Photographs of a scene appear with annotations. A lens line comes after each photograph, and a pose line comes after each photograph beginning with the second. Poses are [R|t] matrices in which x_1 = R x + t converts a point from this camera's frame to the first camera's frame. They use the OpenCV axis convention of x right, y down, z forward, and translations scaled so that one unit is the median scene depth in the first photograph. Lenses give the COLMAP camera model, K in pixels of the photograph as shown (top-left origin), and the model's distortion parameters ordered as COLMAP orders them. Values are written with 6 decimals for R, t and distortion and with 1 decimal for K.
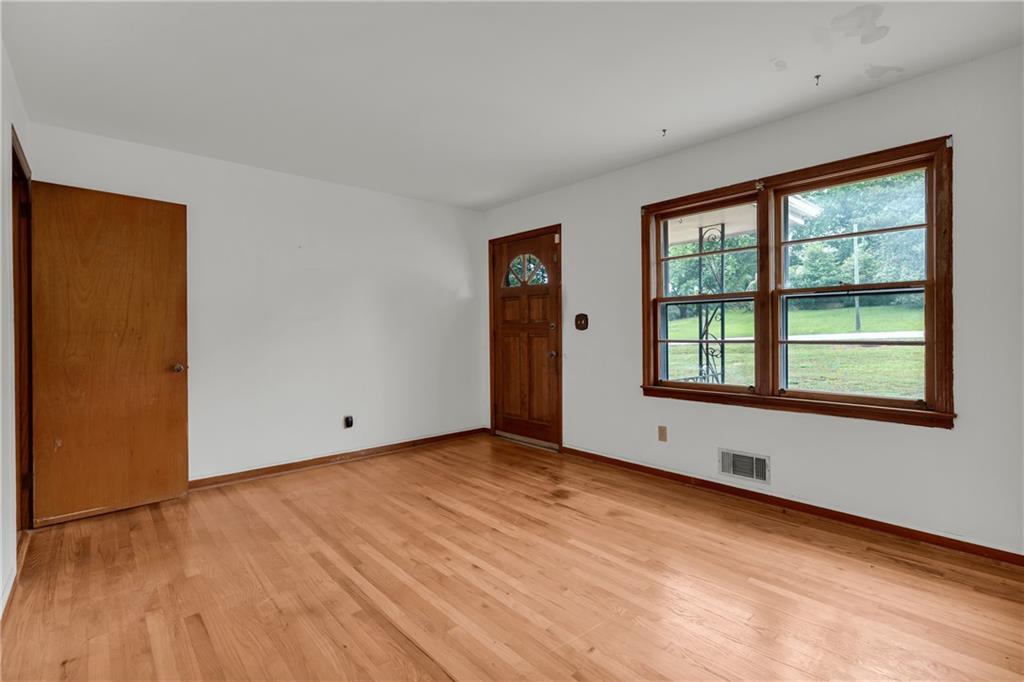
lens RADIAL K [[473.9, 0, 510.6], [0, 473.9, 332.5], [0, 0, 1]] dist [0.001029, 0.000534]
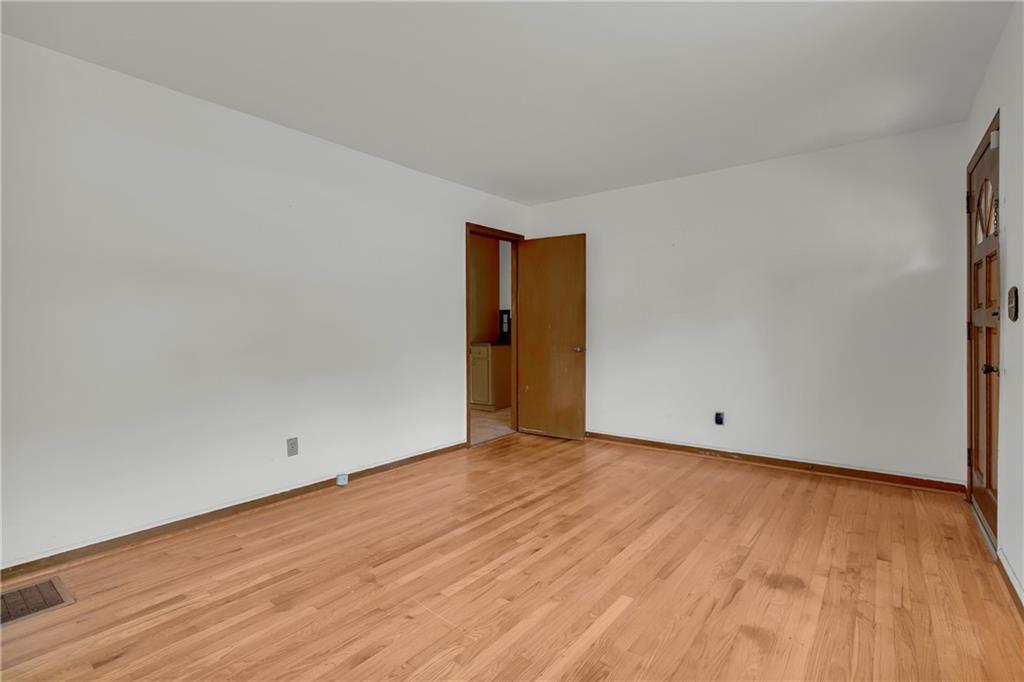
lens RADIAL K [[469.8, 0, 542.9], [0, 469.8, 326.8], [0, 0, 1]] dist [-0.000058, 0.000266]
pose [[0.212836, 0.005030, -0.977075, 0.644060], [0.003394, 0.999977, 0.005887, -0.014507], [0.977082, -0.004569, 0.212814, 0.521040]]
